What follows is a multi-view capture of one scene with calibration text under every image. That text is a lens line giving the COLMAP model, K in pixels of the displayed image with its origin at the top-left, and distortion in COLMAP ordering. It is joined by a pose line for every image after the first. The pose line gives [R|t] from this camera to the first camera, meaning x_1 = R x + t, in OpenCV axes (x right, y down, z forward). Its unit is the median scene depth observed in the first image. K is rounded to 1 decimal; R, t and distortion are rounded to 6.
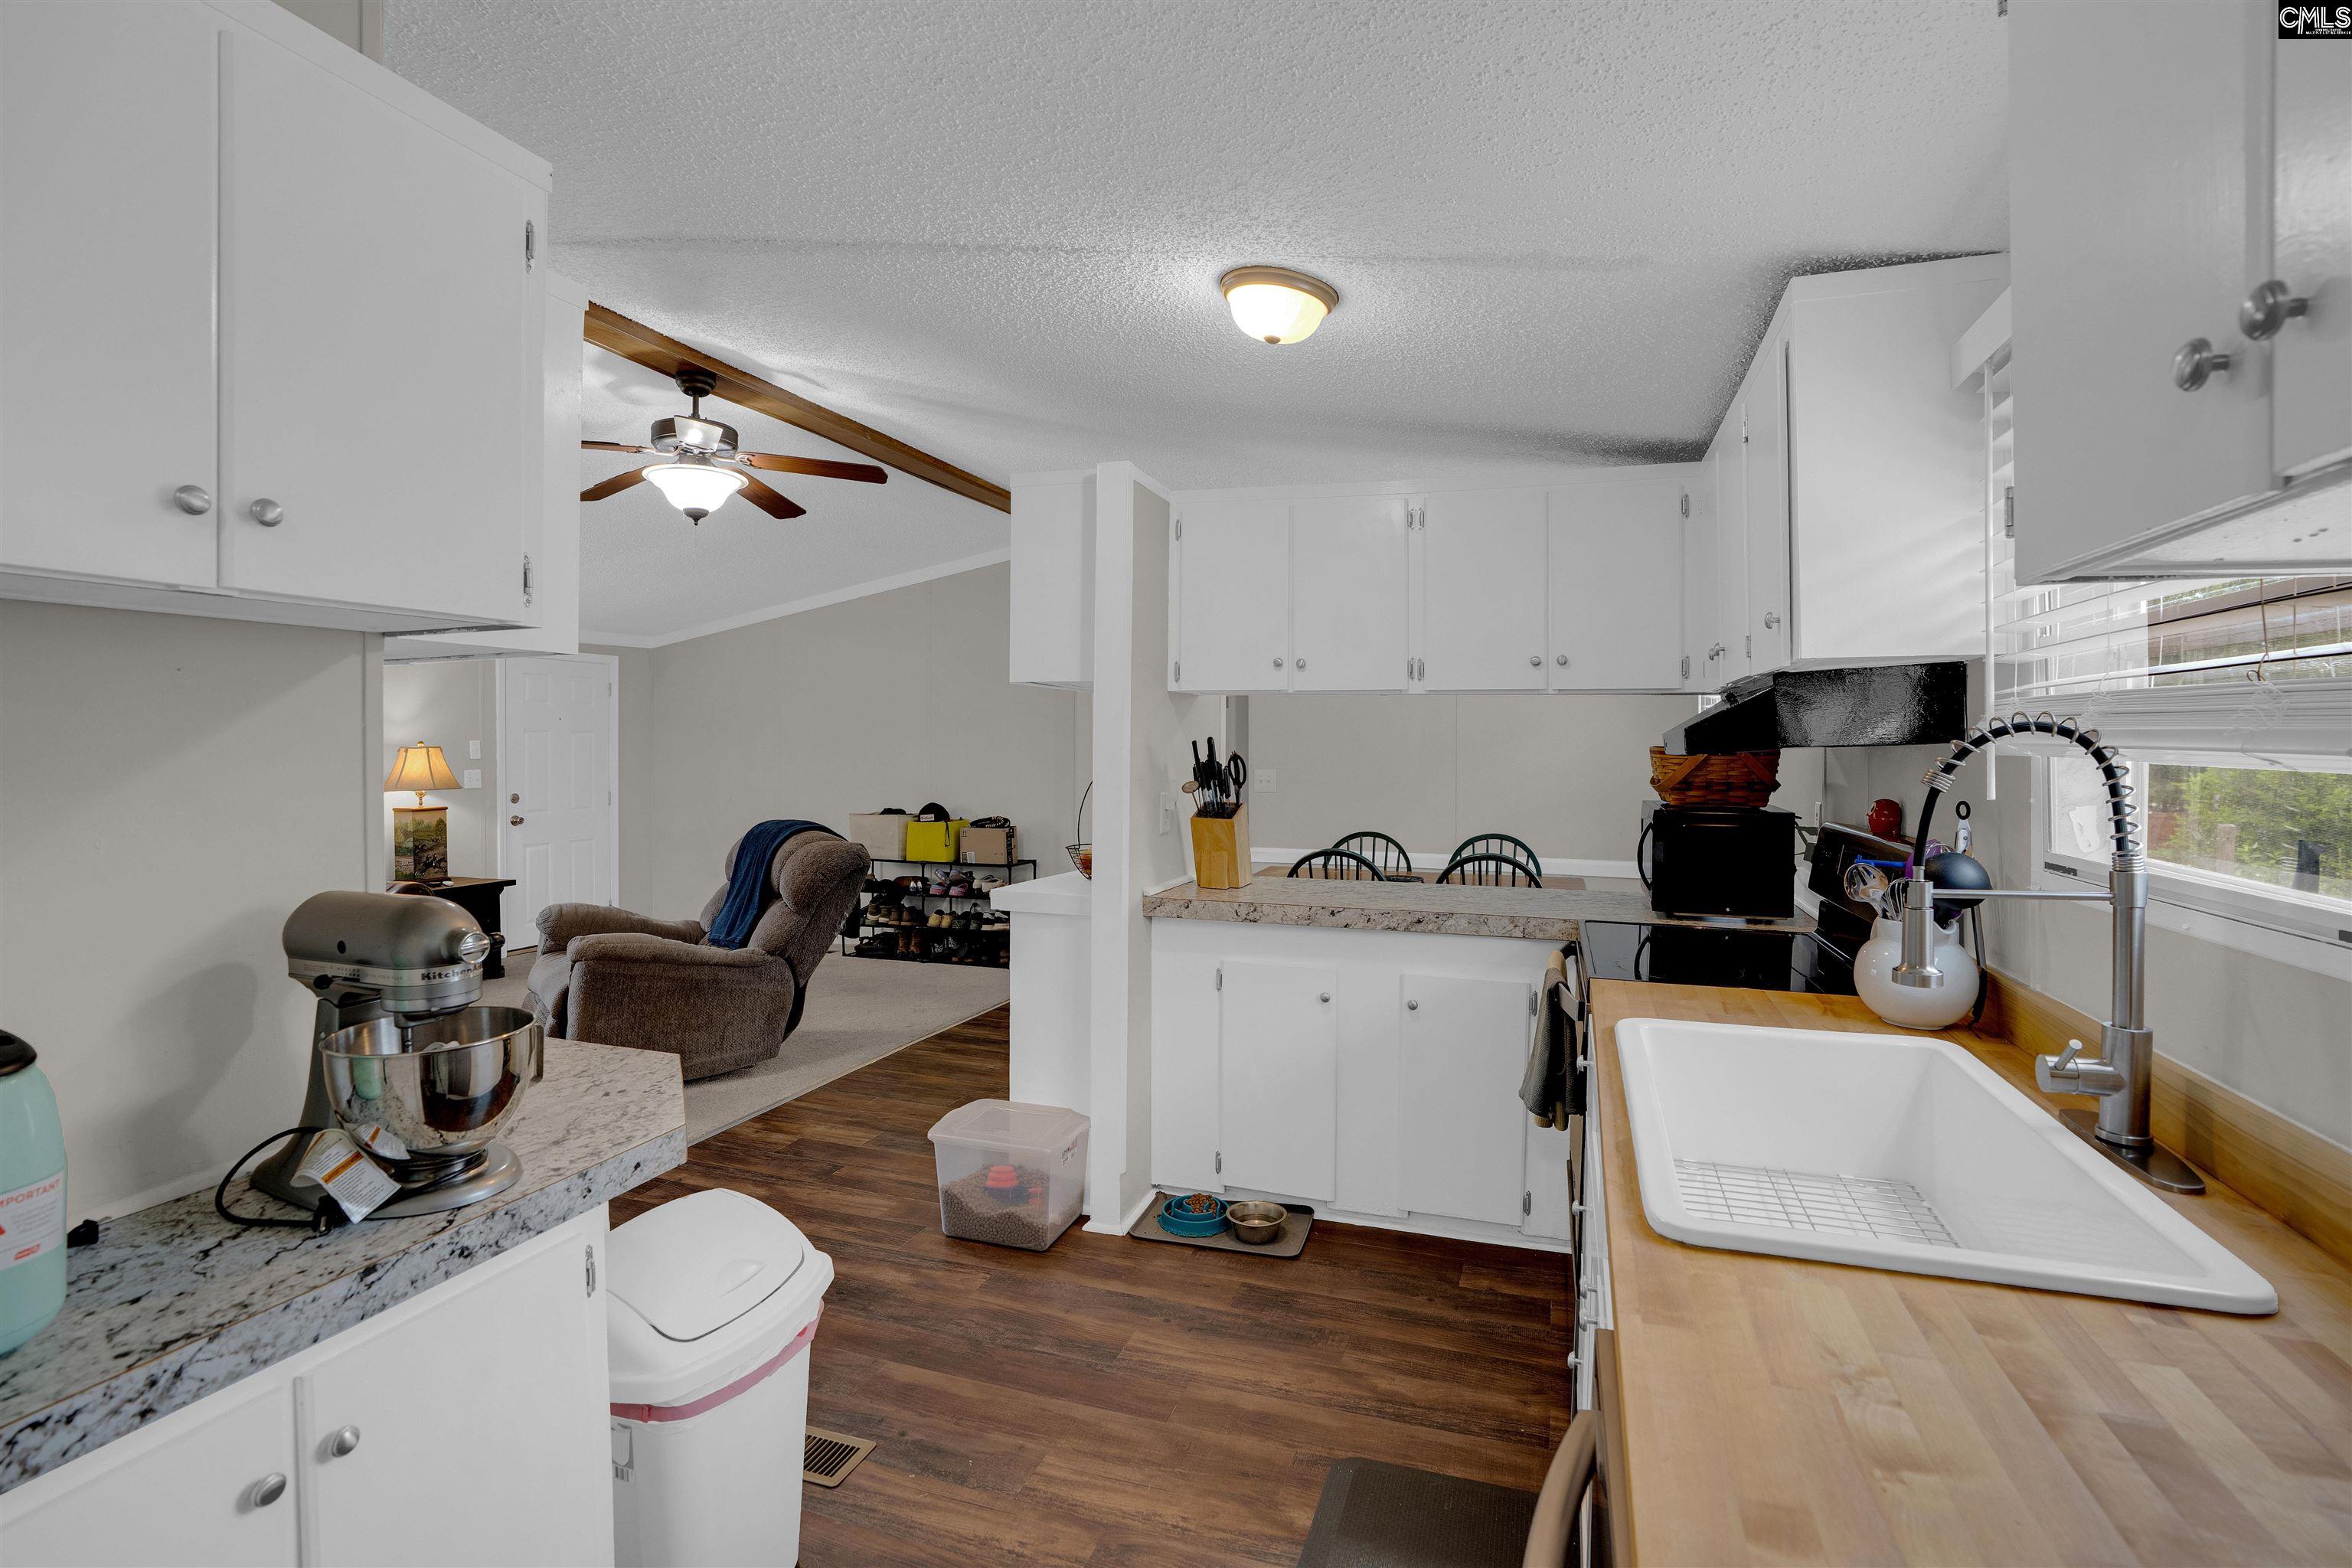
lens RADIAL K [[1109.5, 0, 1159.4], [0, 1109.5, 766.3], [0, 0, 1]] dist [-0.056191, 0.017601]
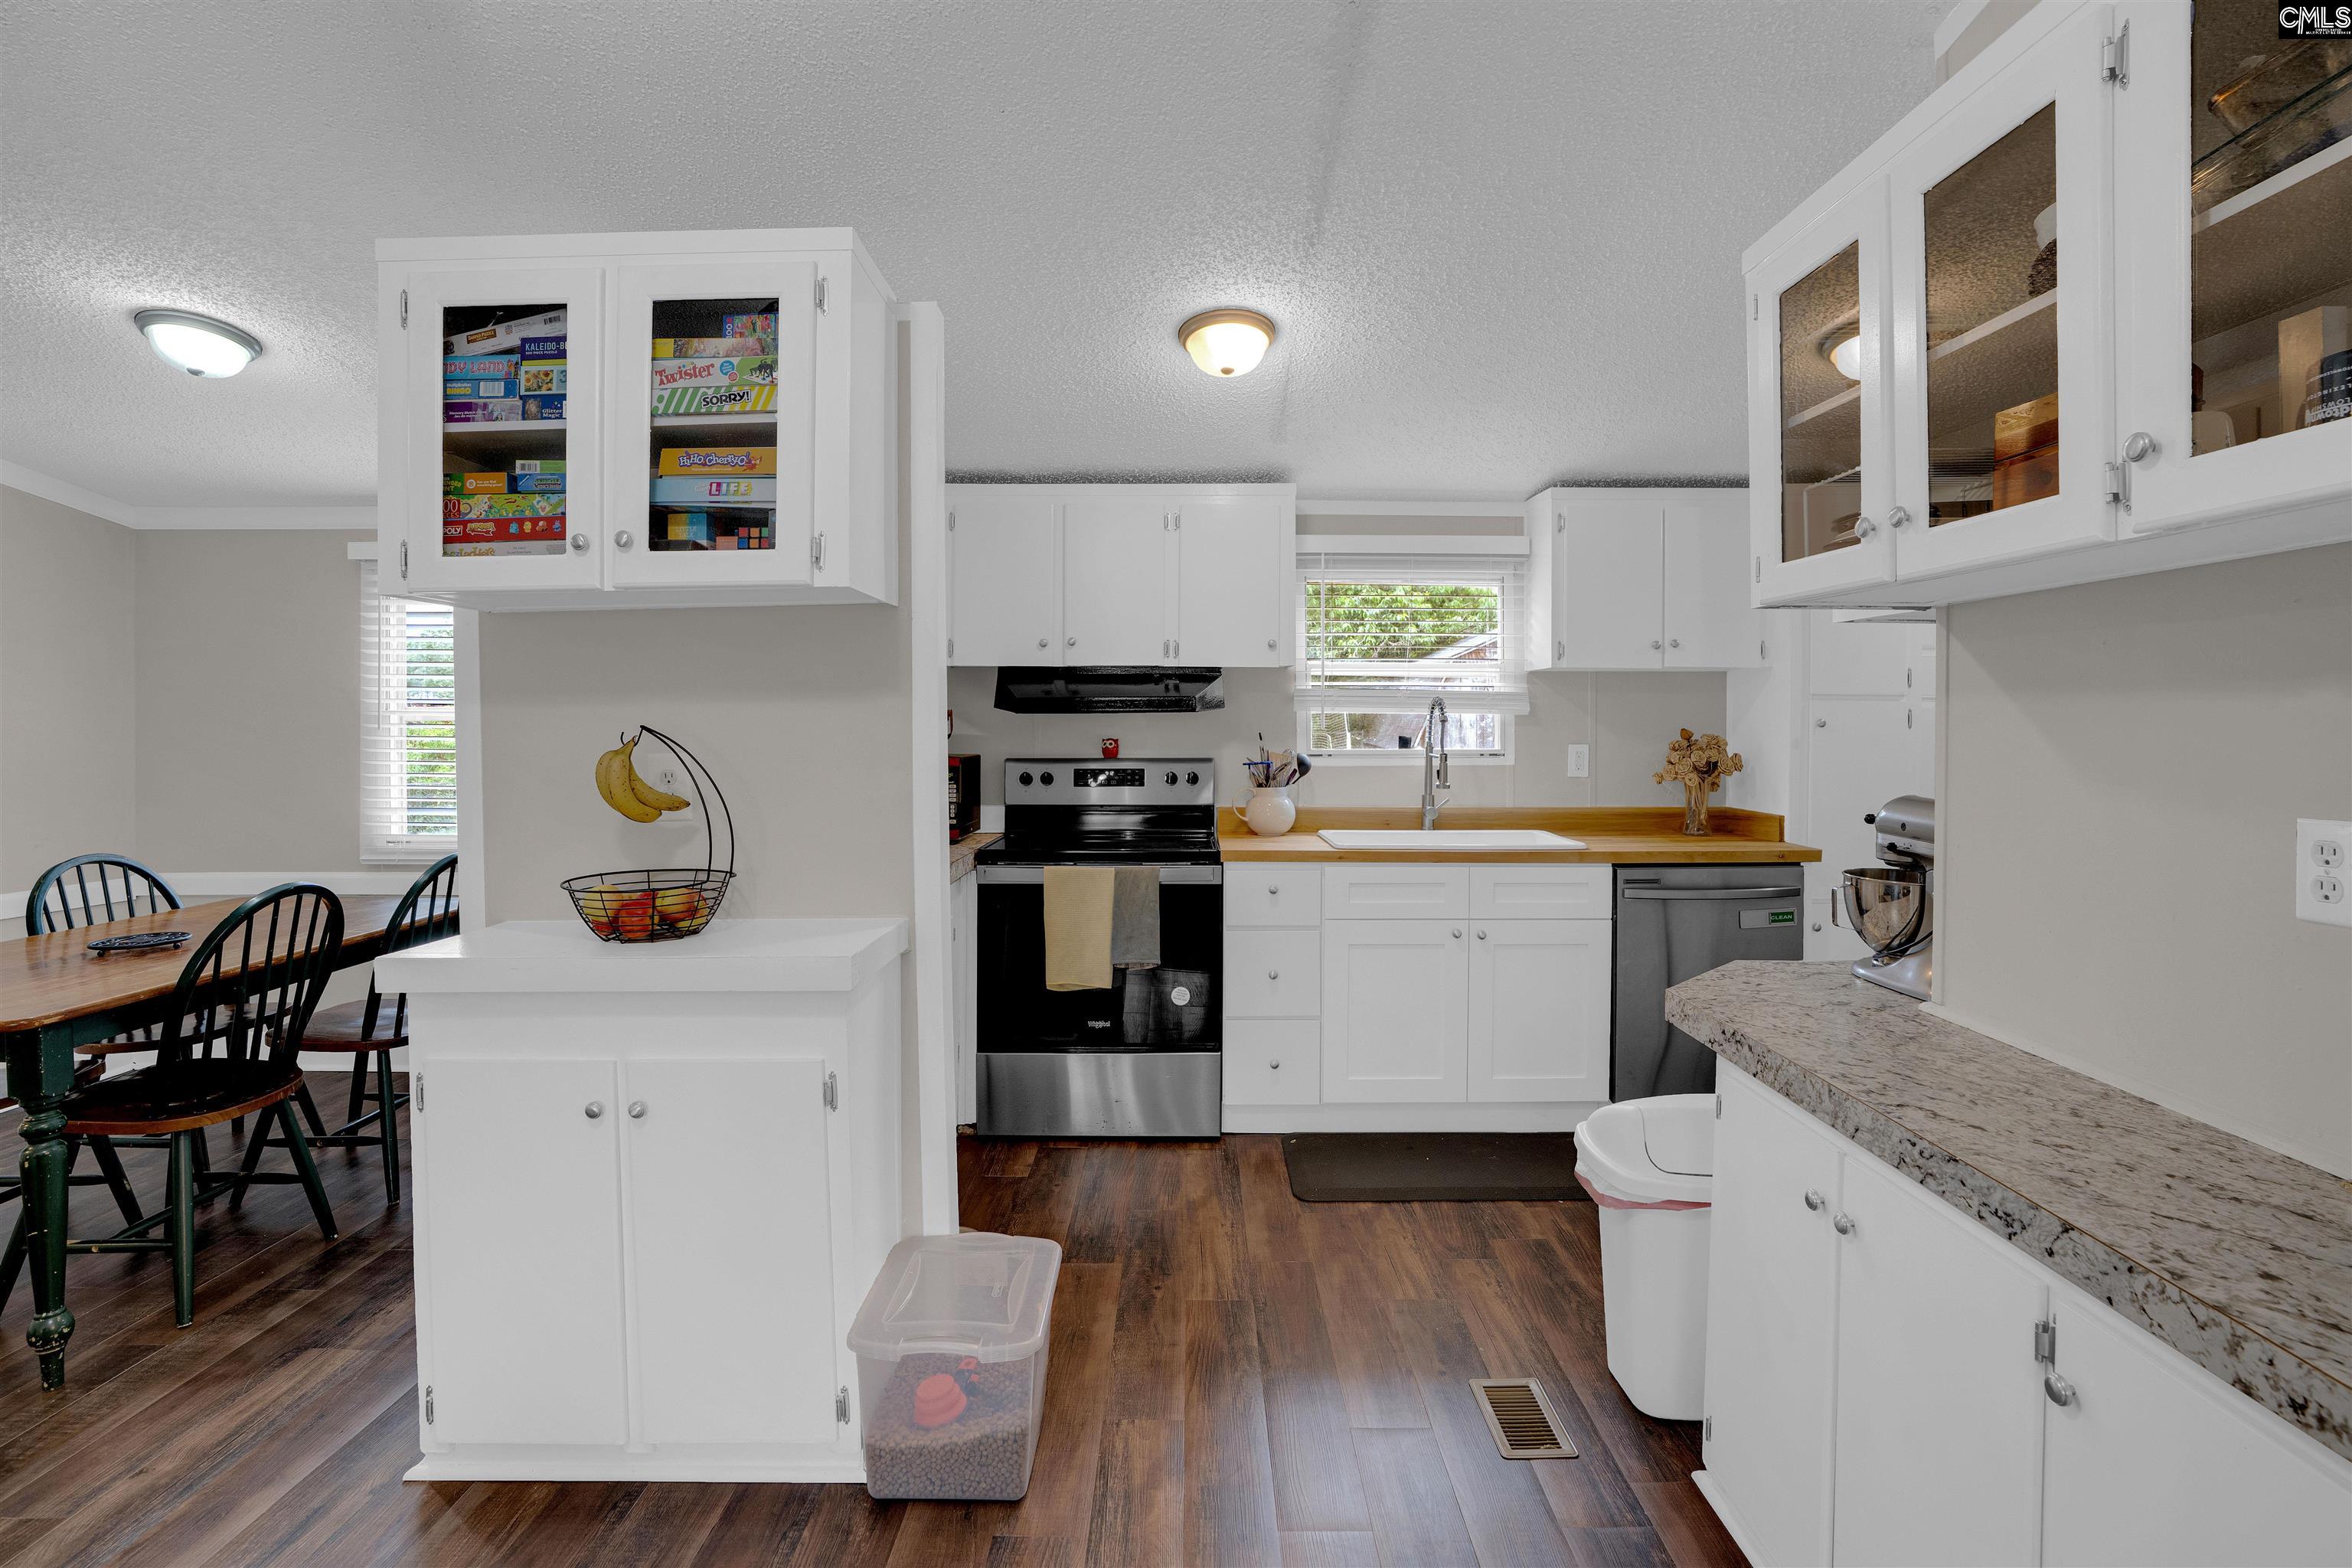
lens RADIAL K [[1109.5, 0, 1191.4], [0, 1109.5, 729.9], [0, 0, 1]] dist [-0.056191, 0.017601]
pose [[-0.346839, -0.014640, 0.937810, -0.384467], [0.017571, 0.999601, 0.022103, -0.004256], [-0.937760, 0.024144, -0.346444, 0.550306]]
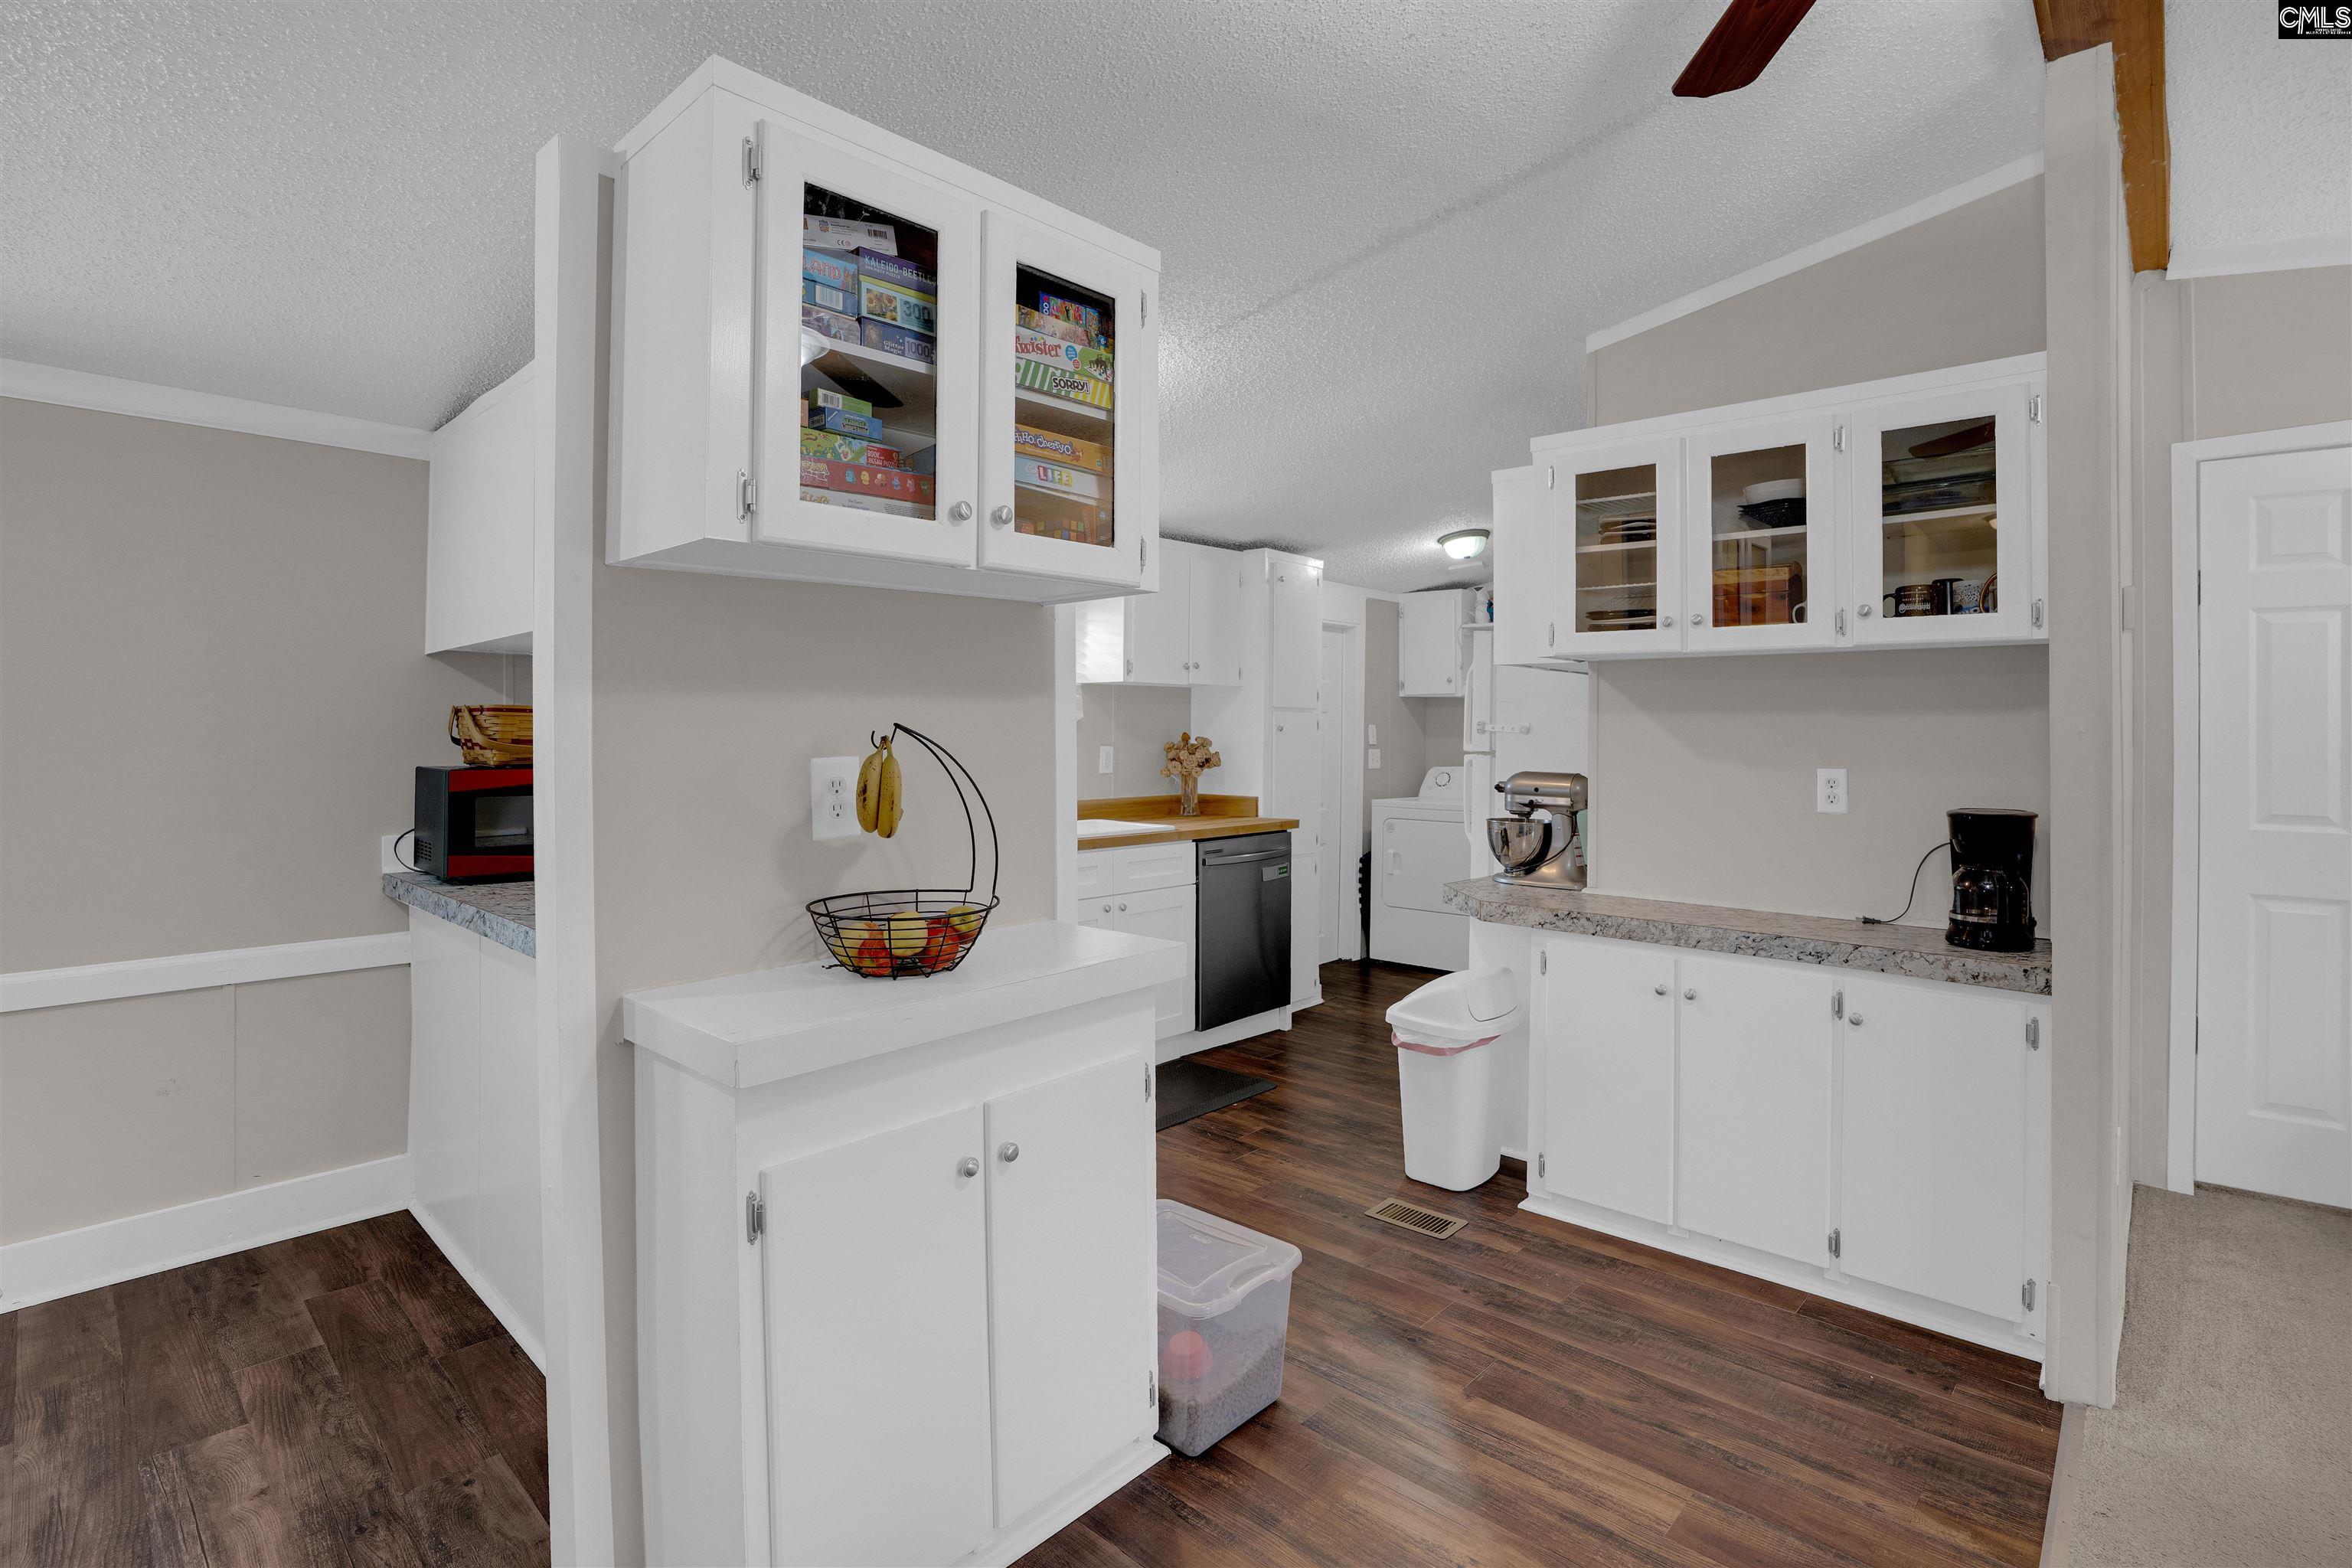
lens RADIAL K [[1109.5, 0, 1168.5], [0, 1109.5, 712.8], [0, 0, 1]] dist [-0.056191, 0.017601]
pose [[-0.922412, -0.004275, 0.386185, -0.195432], [-0.001989, 0.999978, 0.006319, -0.005871], [-0.386203, 0.005060, -0.922400, 0.821619]]
